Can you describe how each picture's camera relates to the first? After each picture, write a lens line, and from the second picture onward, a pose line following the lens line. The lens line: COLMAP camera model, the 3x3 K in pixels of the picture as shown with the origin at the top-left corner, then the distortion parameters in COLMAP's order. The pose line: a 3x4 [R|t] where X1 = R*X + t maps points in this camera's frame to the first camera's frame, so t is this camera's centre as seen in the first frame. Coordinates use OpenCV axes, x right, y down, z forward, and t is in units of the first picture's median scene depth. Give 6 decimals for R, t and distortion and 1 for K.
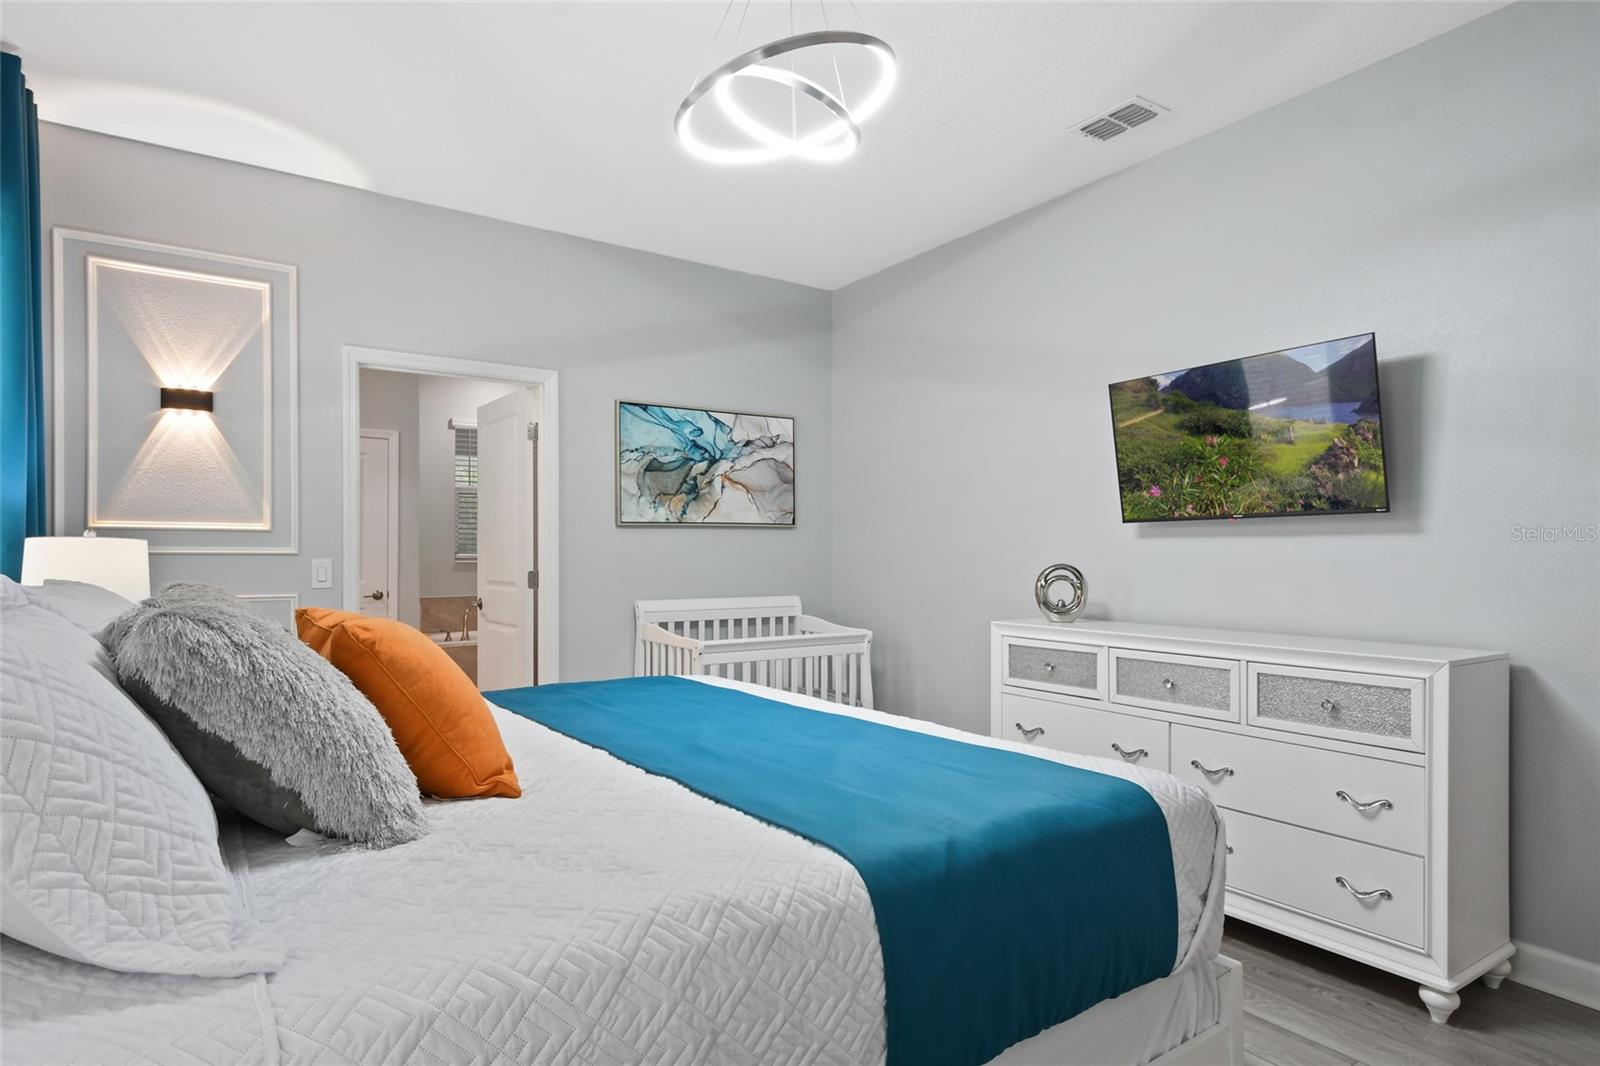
lens RADIAL K [[875.7, 0, 799.0], [0, 875.7, 541.4], [0, 0, 1]] dist [0.002561, -0.000010]
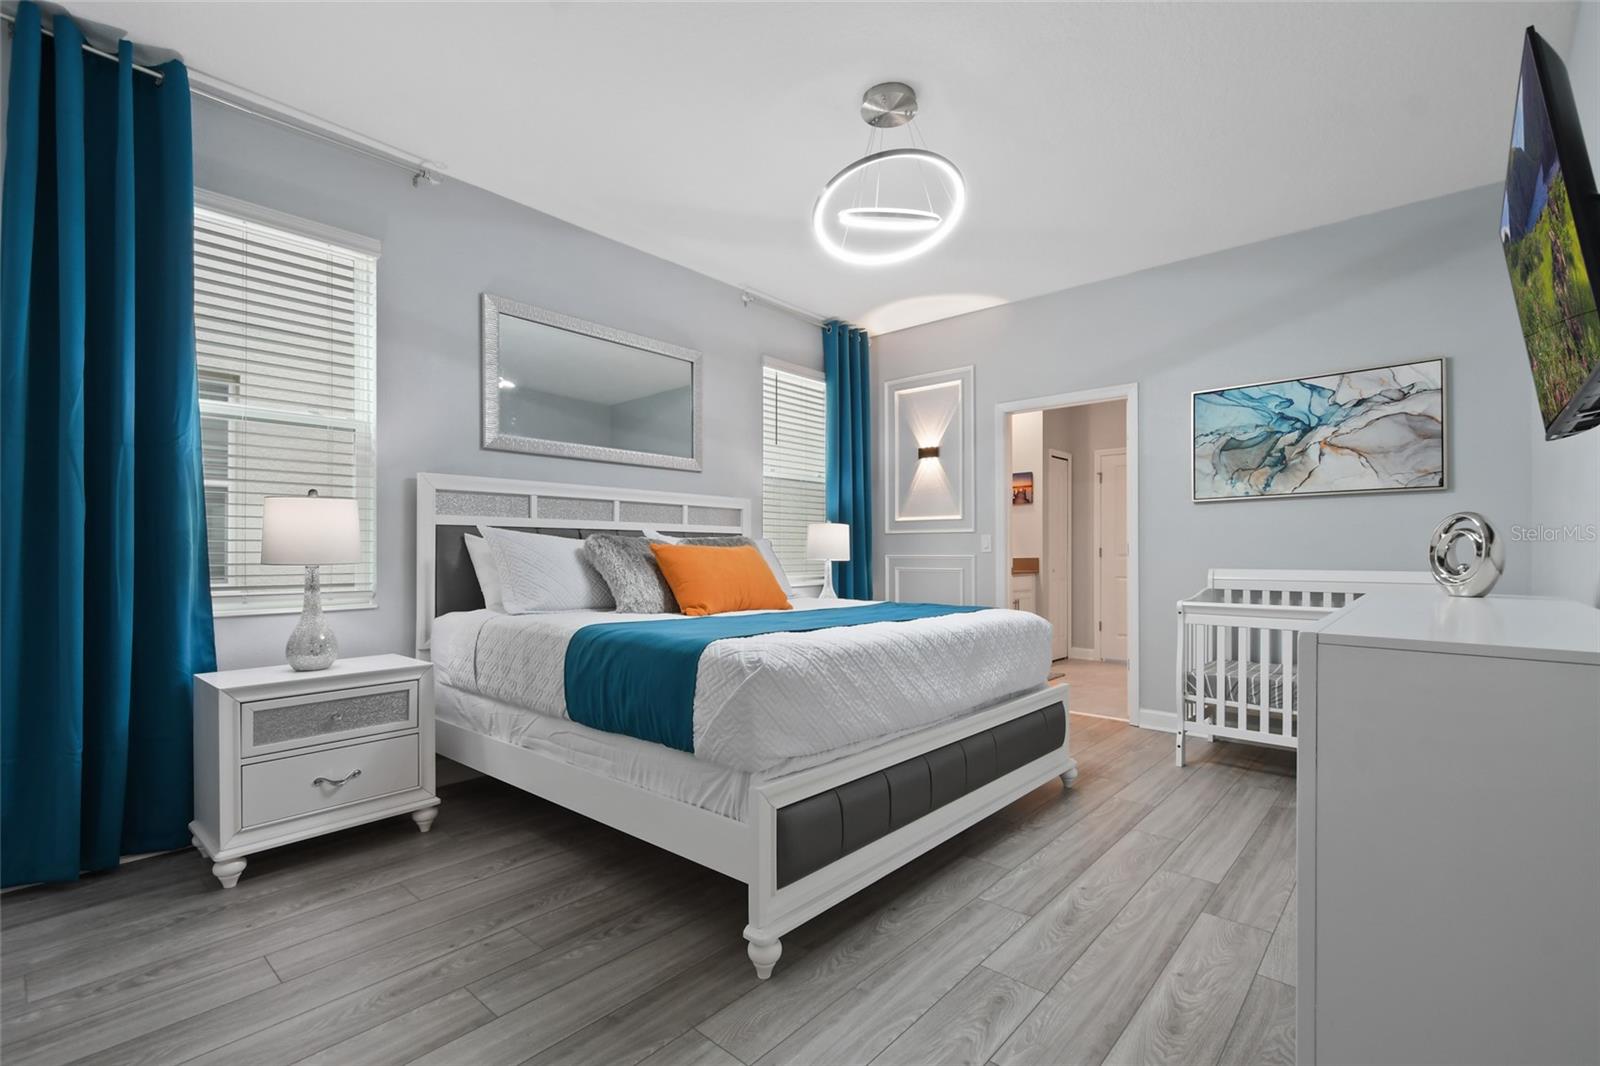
lens RADIAL K [[714.2, 0, 798.4], [0, 714.2, 547.4], [0, 0, 1]] dist [-0.002768, -0.000684]
pose [[0.223606, -0.014863, -0.974566, 0.550182], [0.004532, 0.999889, -0.014210, 0.048346], [0.974669, -0.001239, 0.223648, 0.273943]]
